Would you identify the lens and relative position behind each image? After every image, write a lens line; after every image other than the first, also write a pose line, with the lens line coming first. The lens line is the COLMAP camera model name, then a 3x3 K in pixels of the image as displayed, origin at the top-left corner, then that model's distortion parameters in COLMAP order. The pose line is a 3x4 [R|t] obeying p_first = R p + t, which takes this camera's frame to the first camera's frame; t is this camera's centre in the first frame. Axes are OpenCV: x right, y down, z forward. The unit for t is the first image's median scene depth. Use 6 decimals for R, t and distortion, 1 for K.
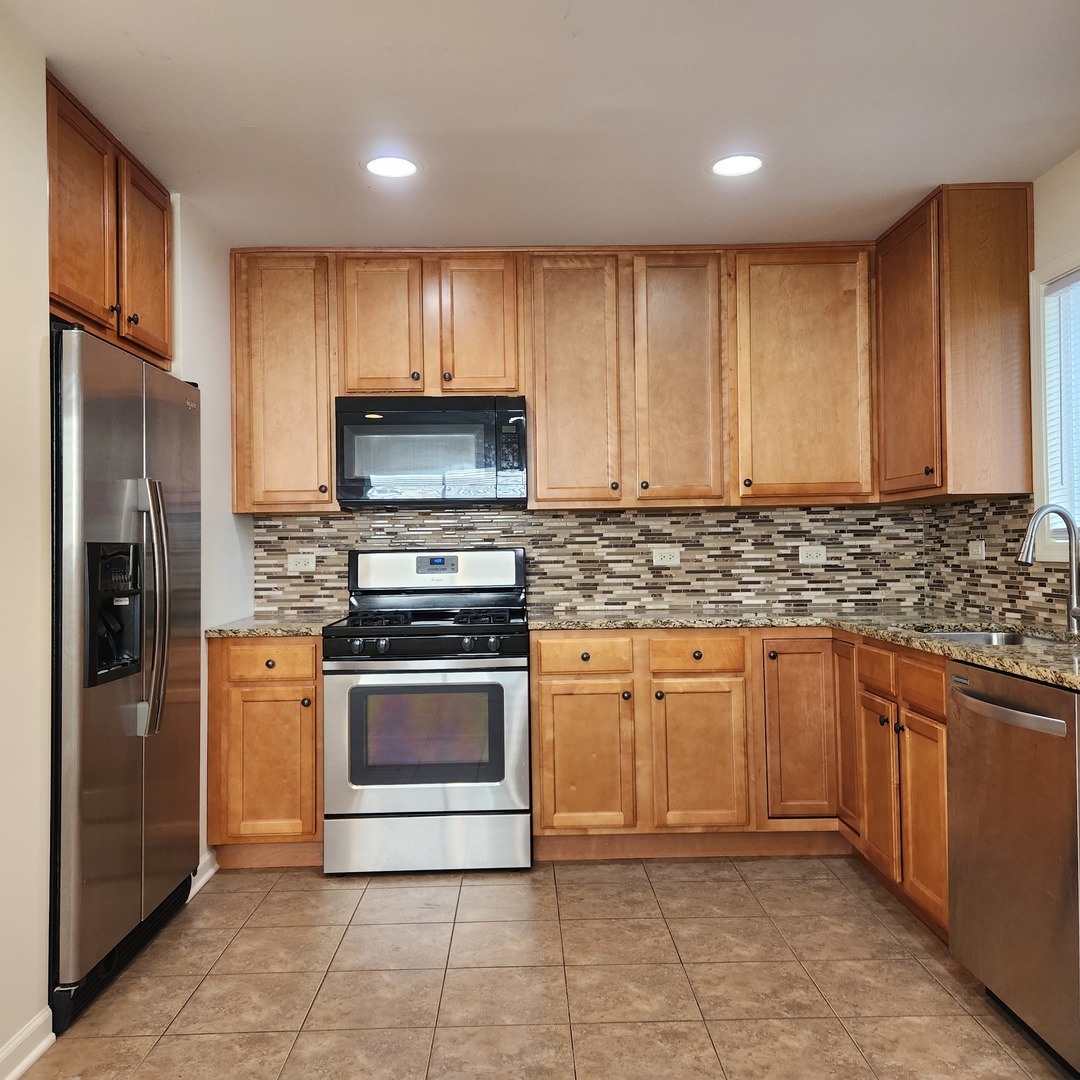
lens RADIAL K [[963.1, 0, 539.1], [0, 963.1, 533.8], [0, 0, 1]] dist [0.093417, -0.089942]
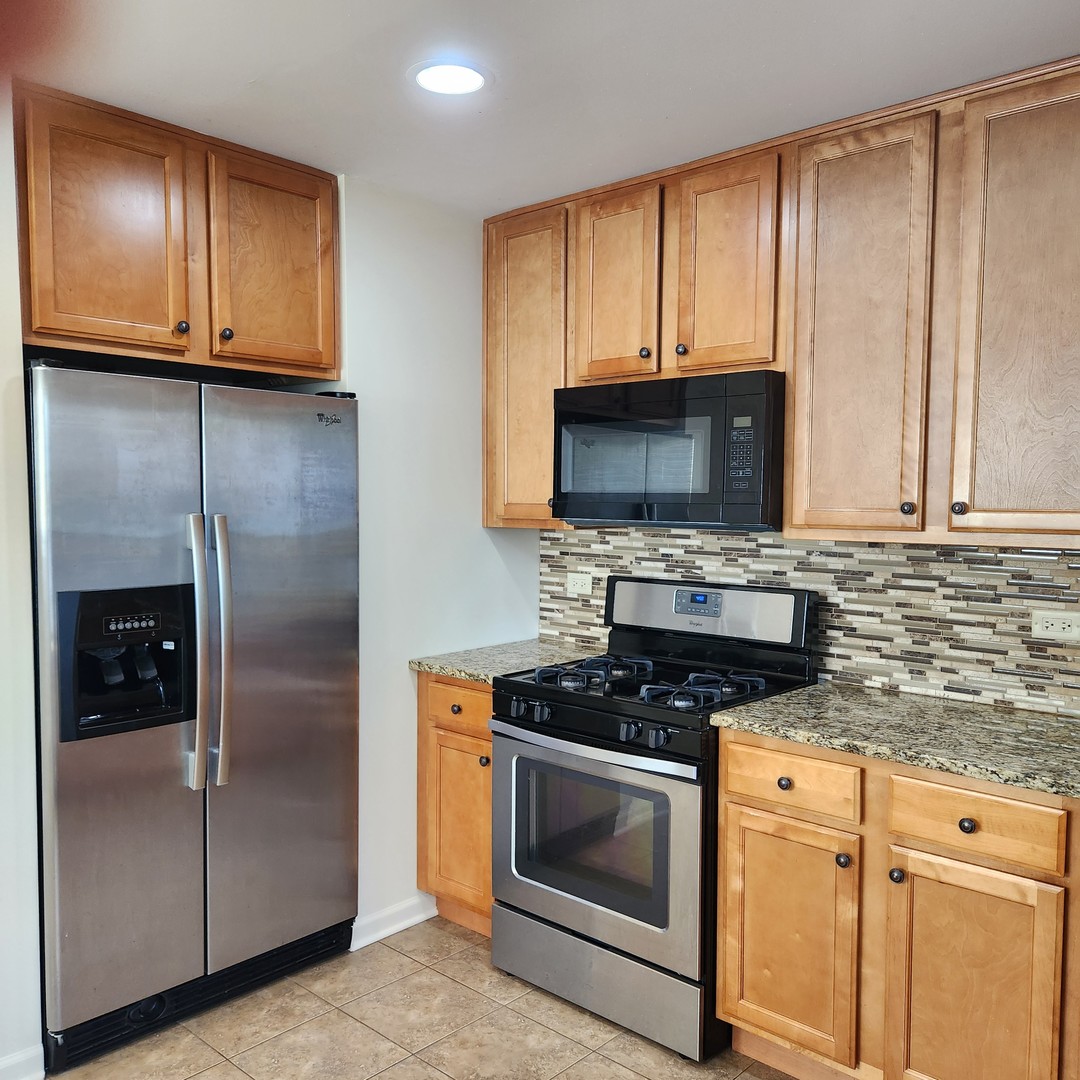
lens RADIAL K [[962.6, 0, 555.8], [0, 962.6, 564.8], [0, 0, 1]] dist [0.126463, -0.149693]
pose [[0.731100, 0.069514, -0.678720, 0.344449], [-0.010237, 0.995802, 0.090962, -0.069486], [0.682194, -0.059554, 0.728742, 0.408350]]
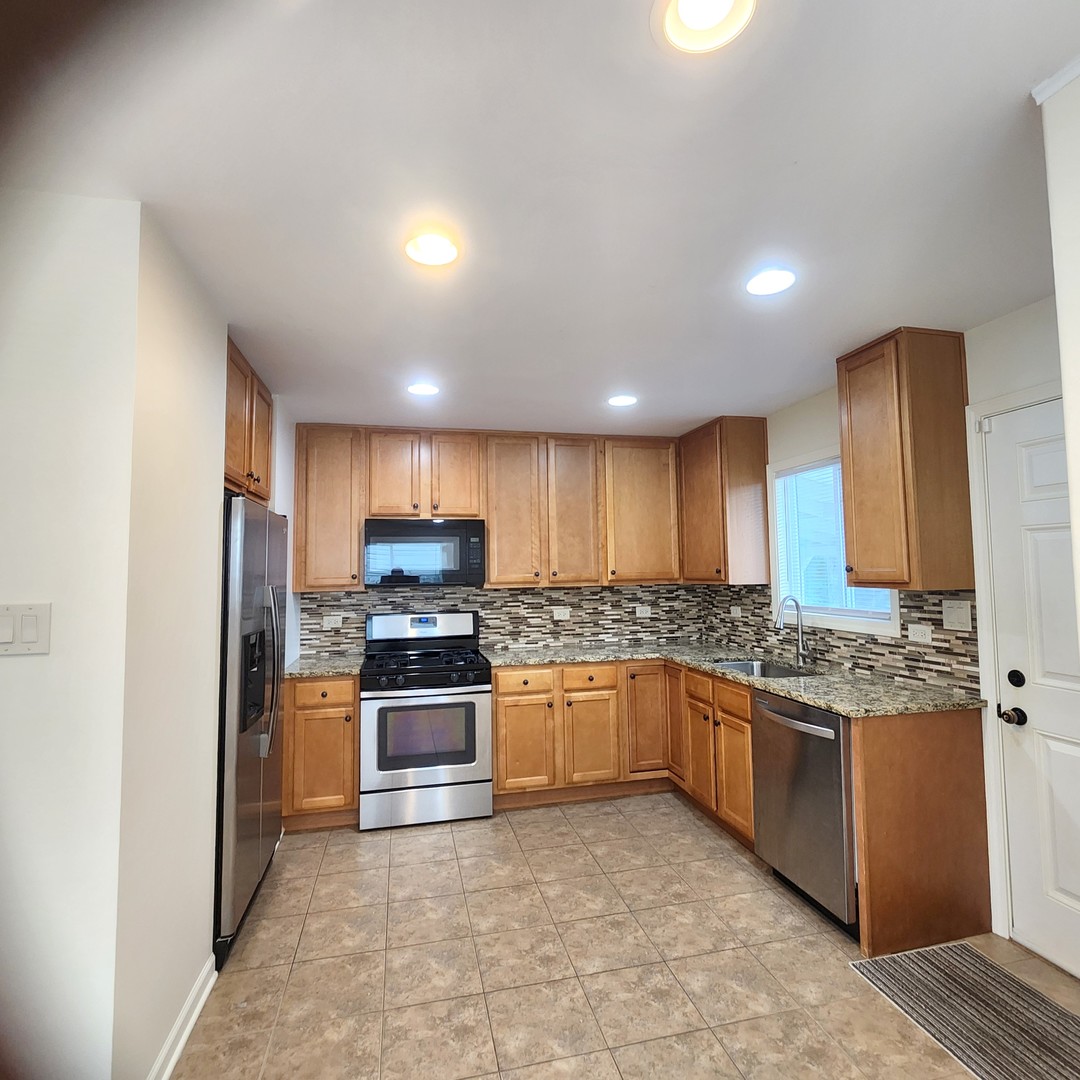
lens RADIAL K [[596.2, 0, 540.2], [0, 596.2, 536.1], [0, 0, 1]] dist [0.000668, -0.001411]
pose [[0.978067, 0.012170, 0.207935, -0.133255], [-0.001355, 0.998642, -0.052074, -0.063409], [-0.208287, 0.050650, 0.976755, -0.004953]]
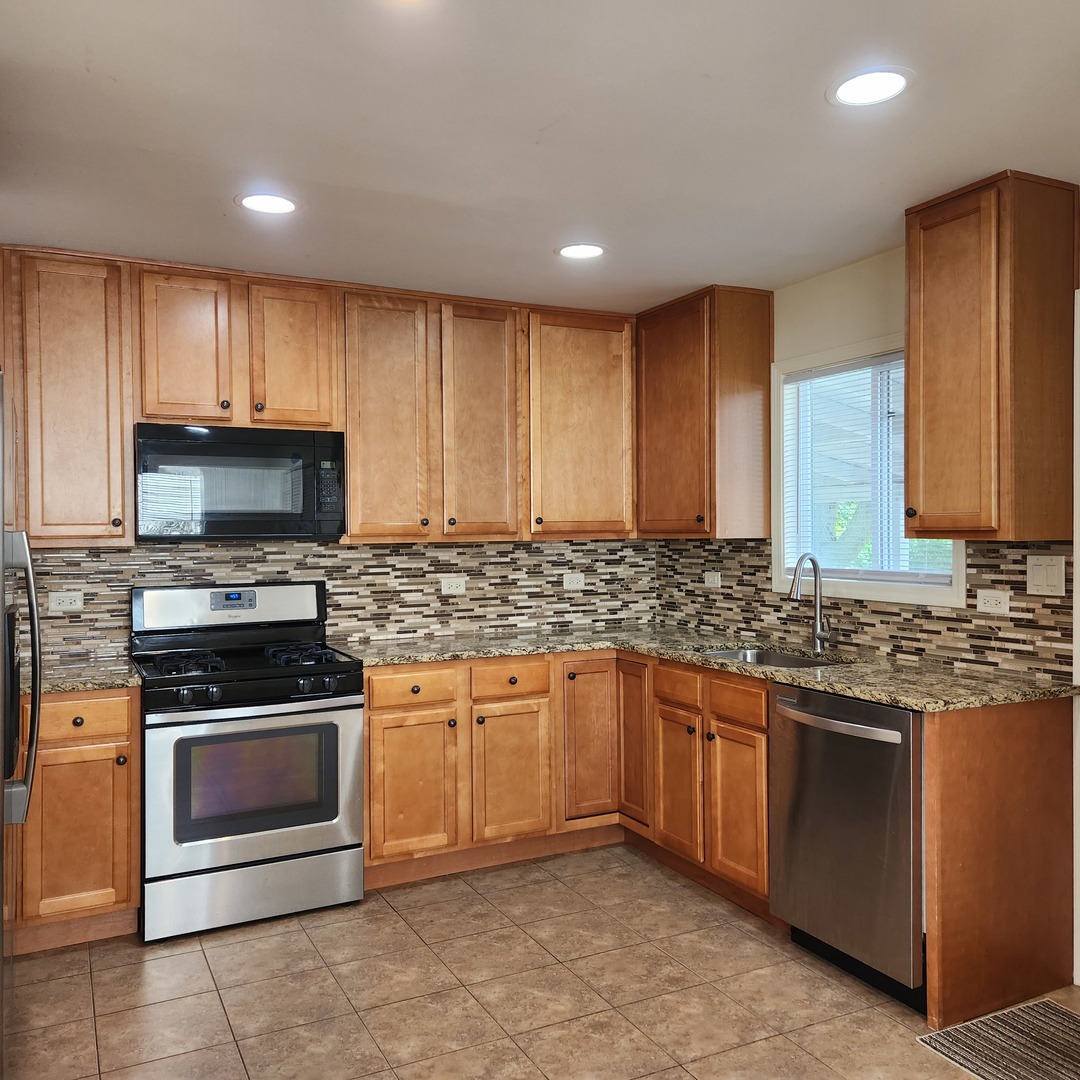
lens RADIAL K [[965.4, 0, 543.6], [0, 965.4, 541.4], [0, 0, 1]] dist [0.099120, -0.089302]
pose [[0.902278, 0.001223, 0.431154, -0.263636], [-0.009408, 0.999814, 0.016851, -0.048734], [-0.431053, -0.019260, 0.902121, -0.003128]]
